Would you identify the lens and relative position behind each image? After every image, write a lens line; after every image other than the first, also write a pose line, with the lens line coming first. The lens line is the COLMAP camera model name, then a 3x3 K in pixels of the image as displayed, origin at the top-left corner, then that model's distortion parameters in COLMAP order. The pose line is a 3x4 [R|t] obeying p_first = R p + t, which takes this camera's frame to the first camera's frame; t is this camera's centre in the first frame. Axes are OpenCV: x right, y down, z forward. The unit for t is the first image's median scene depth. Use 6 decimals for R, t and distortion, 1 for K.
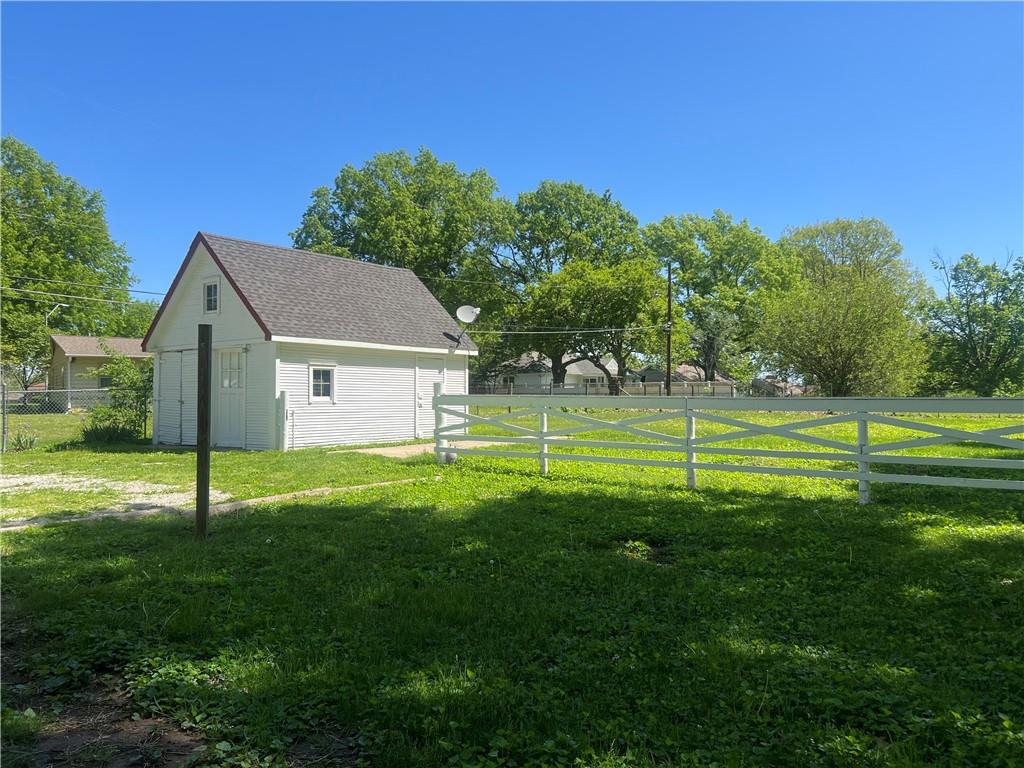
lens RADIAL K [[769.3, 0, 512.0], [0, 769.3, 384.0], [0, 0, 1]] dist [0.089275, -0.097207]
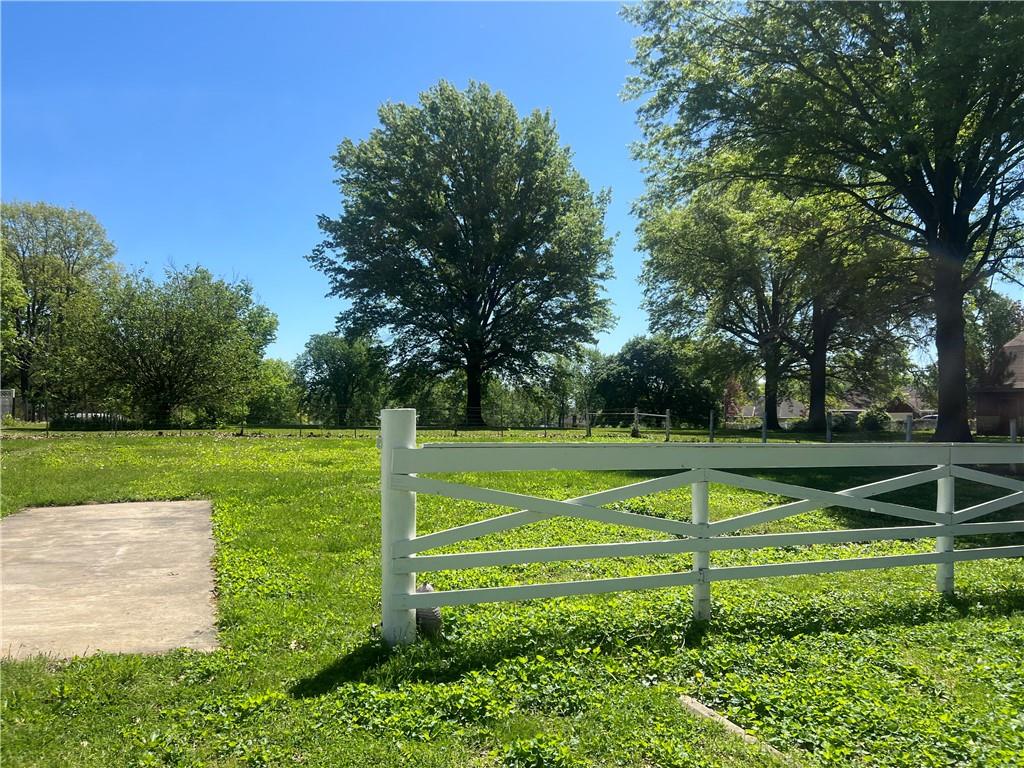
lens RADIAL K [[769.3, 0, 512.0], [0, 769.3, 384.0], [0, 0, 1]] dist [0.089275, -0.097207]
pose [[0.514964, 0.037382, 0.856396, -0.142179], [-0.026938, 0.999261, -0.027419, -0.002381], [-0.856788, -0.008950, 0.515590, 0.295760]]
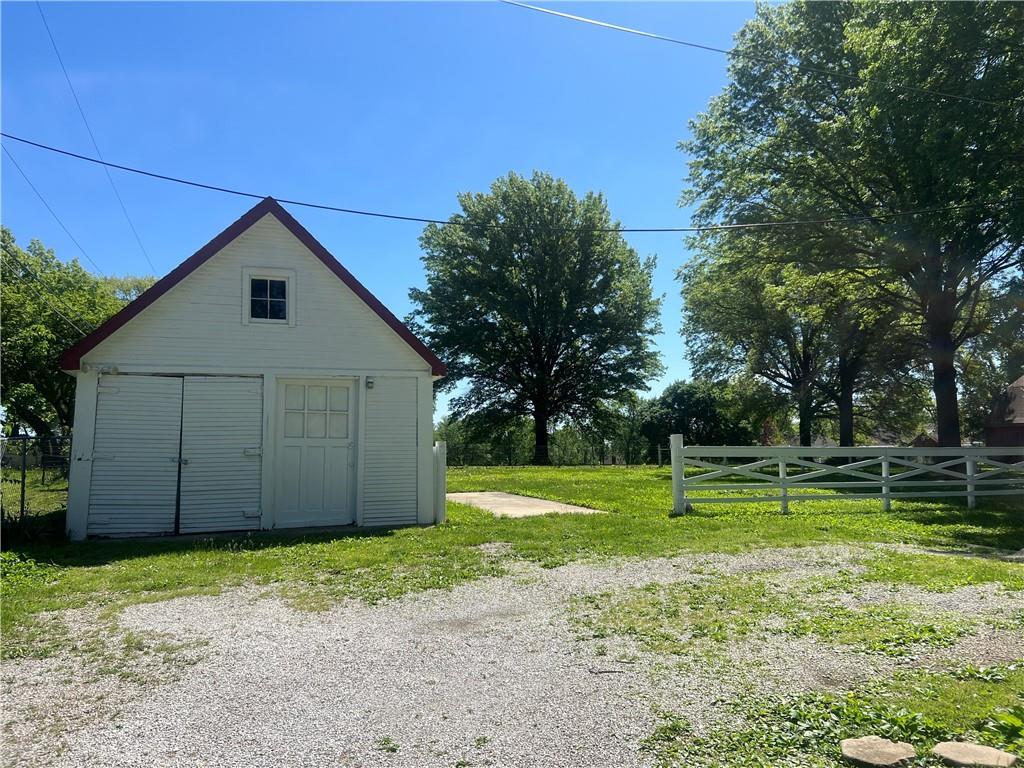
lens RADIAL K [[769.3, 0, 512.0], [0, 769.3, 384.0], [0, 0, 1]] dist [0.089275, -0.097207]
pose [[0.546574, 0.074511, 0.834089, -0.406039], [-0.008153, 0.996460, -0.083674, 0.006385], [-0.837371, 0.038934, 0.545246, 0.239466]]
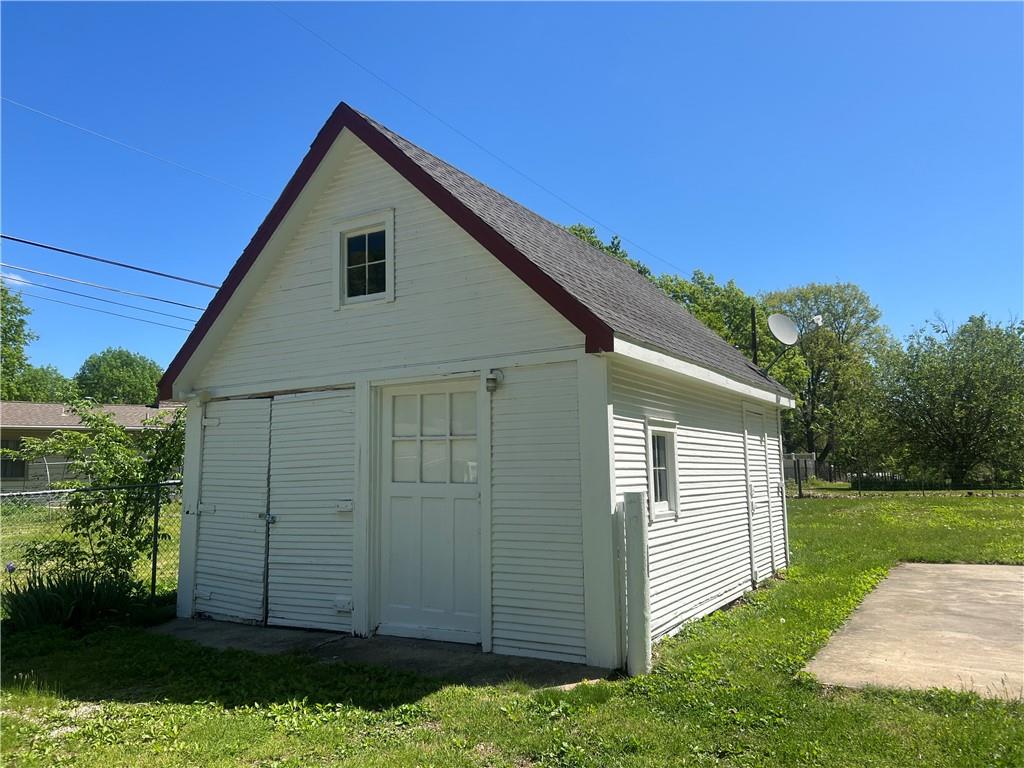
lens RADIAL K [[769.3, 0, 512.0], [0, 769.3, 384.0], [0, 0, 1]] dist [0.089275, -0.097207]
pose [[0.992845, 0.000092, 0.119407, -0.179158], [0.011303, 0.995437, -0.094750, -0.003590], [-0.118871, 0.095422, 0.988314, 0.295249]]
